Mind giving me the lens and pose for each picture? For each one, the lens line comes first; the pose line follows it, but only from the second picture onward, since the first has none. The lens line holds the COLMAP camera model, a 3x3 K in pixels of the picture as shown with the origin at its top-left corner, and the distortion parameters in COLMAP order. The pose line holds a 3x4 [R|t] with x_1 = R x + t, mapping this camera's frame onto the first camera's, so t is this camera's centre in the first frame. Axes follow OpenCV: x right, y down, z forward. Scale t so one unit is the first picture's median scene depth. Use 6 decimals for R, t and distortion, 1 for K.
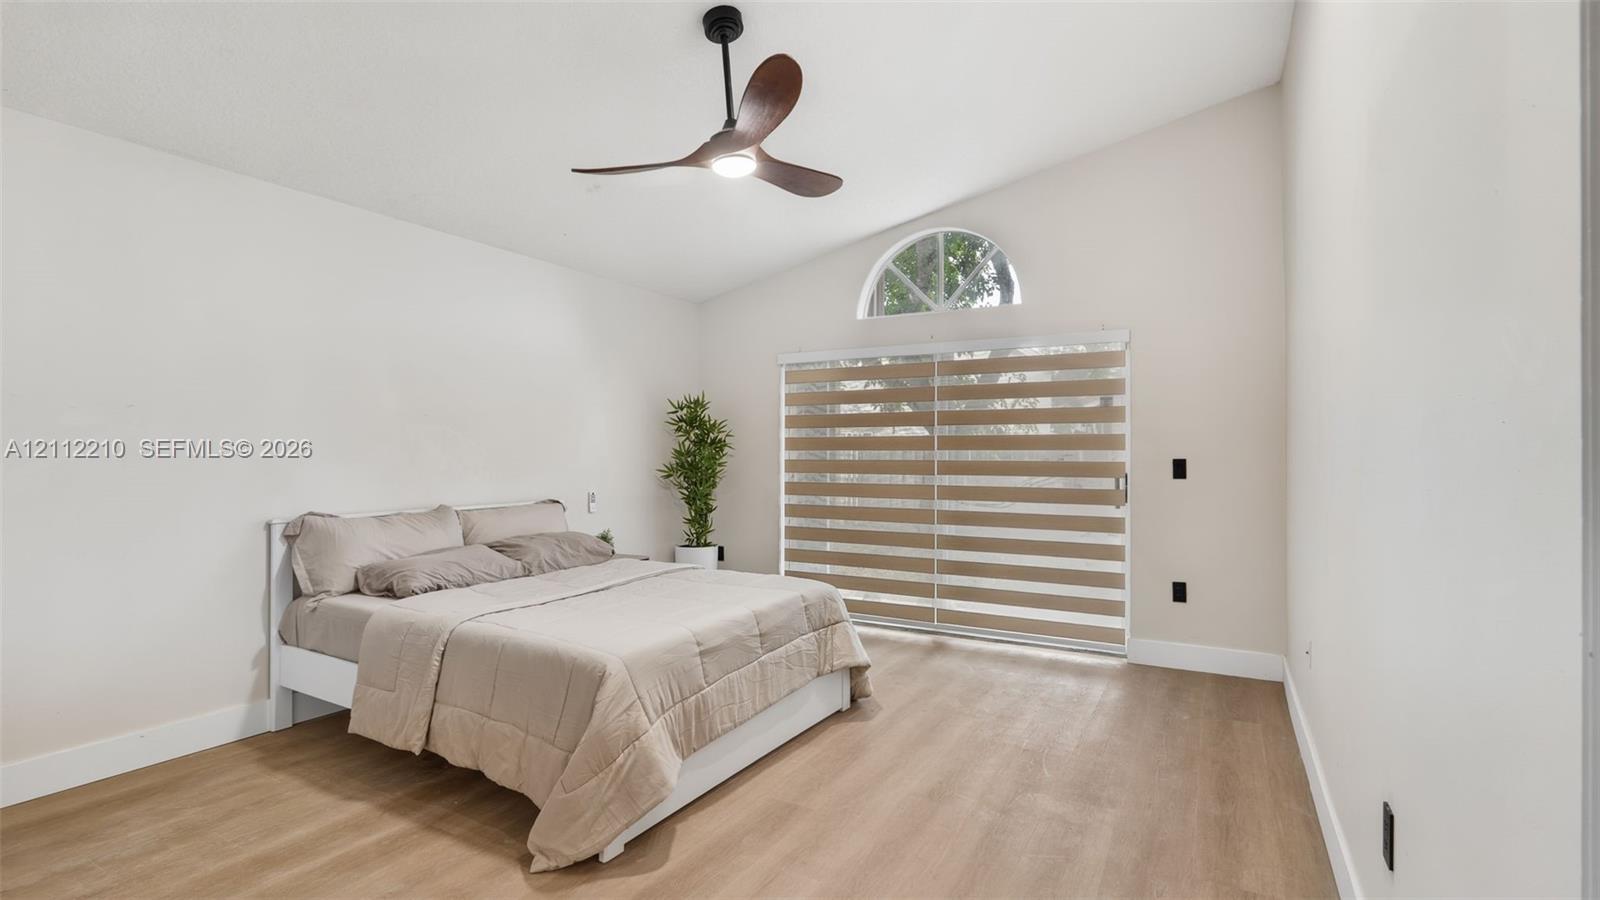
lens RADIAL K [[741.6, 0, 811.0], [0, 741.6, 449.4], [0, 0, 1]] dist [-0.001241, 0.000820]
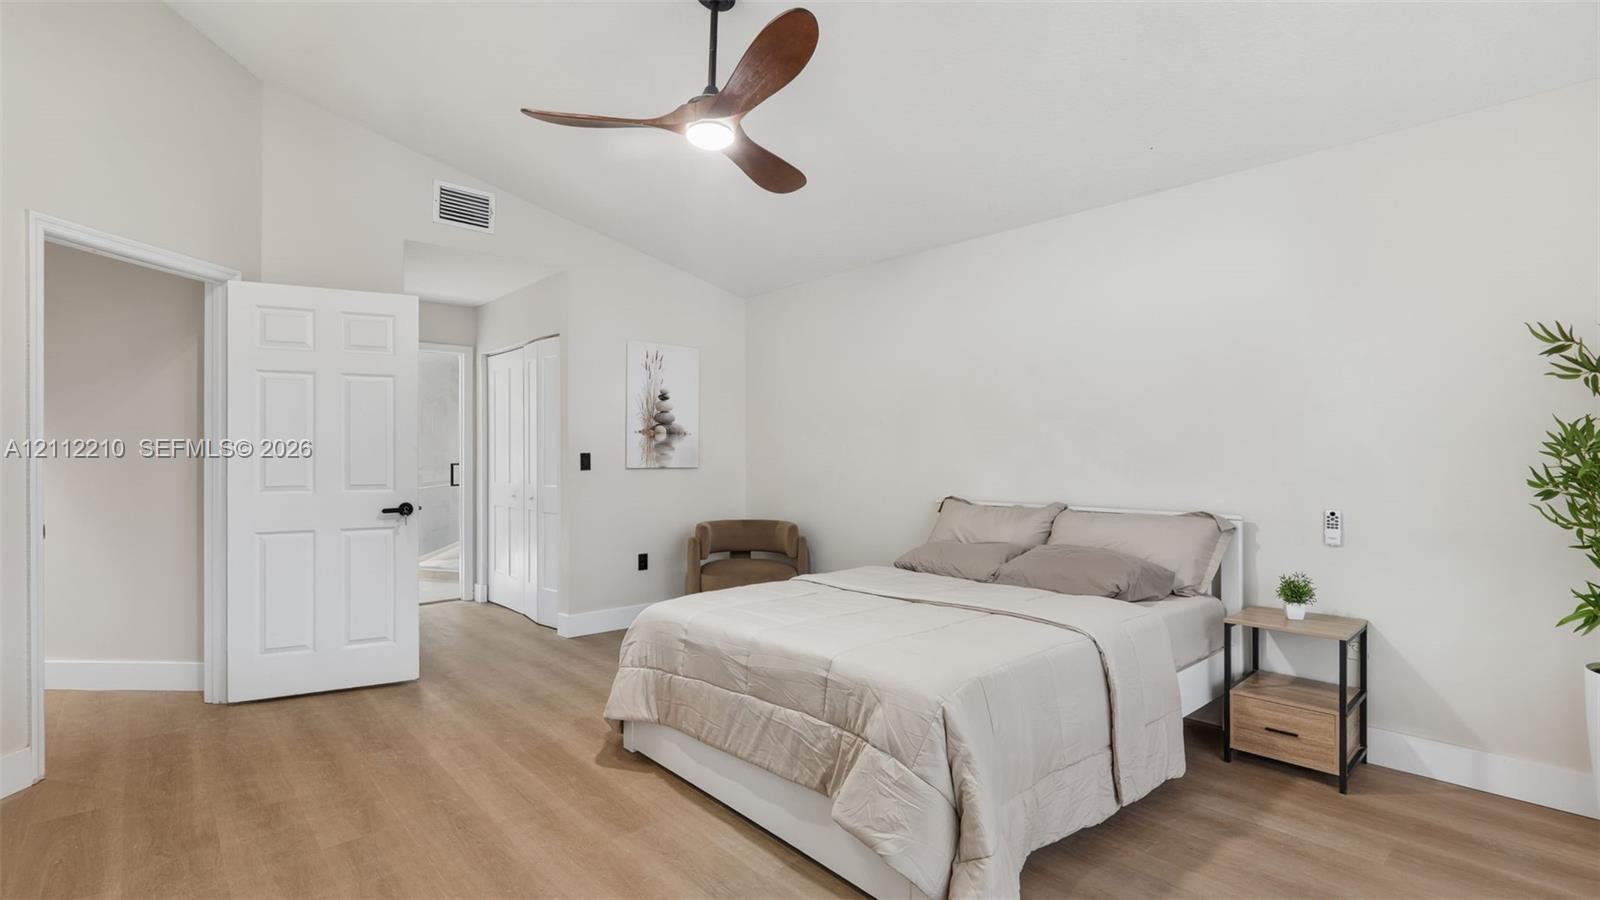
lens RADIAL K [[741.6, 0, 811.0], [0, 741.6, 449.4], [0, 0, 1]] dist [-0.001241, 0.000820]
pose [[-0.318783, -0.005283, -0.947813, 0.715713], [0.006622, 0.999948, -0.007801, 0.014979], [0.947805, -0.008763, -0.318731, 1.380724]]
